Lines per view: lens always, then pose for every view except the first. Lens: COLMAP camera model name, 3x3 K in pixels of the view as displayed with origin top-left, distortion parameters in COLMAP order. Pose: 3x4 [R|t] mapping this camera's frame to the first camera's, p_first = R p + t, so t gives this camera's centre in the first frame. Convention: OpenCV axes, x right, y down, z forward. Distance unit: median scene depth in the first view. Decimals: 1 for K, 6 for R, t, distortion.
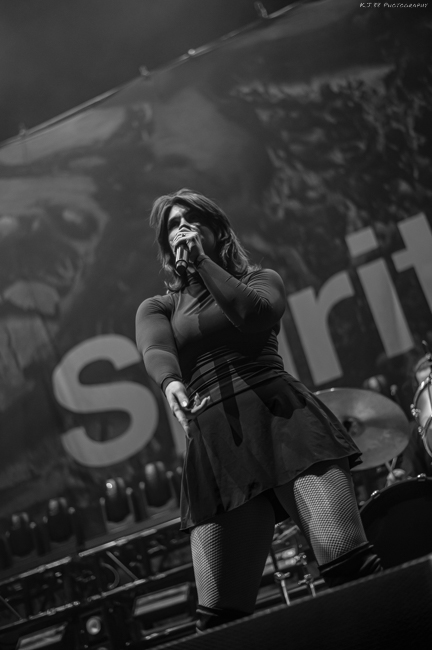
lens RADIAL K [[924.0, 0, 216.0], [0, 924.0, 325.0], [0, 0, 1]] dist [-0.154211, -0.118412]
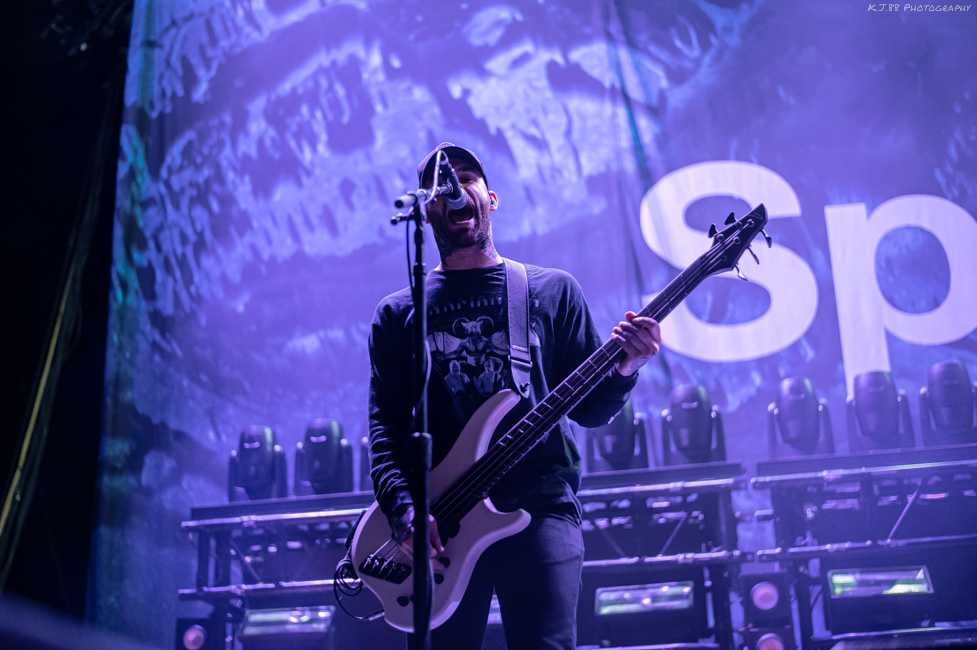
lens RADIAL K [[1388.9, 0, 488.5], [0, 1388.9, 325.0], [0, 0, 1]] dist [-0.154211, -0.118412]
pose [[0.956816, 0.277457, 0.086721, -0.324623], [-0.280843, 0.959303, 0.029407, 0.133792], [-0.075032, -0.052492, 0.995799, 0.072916]]
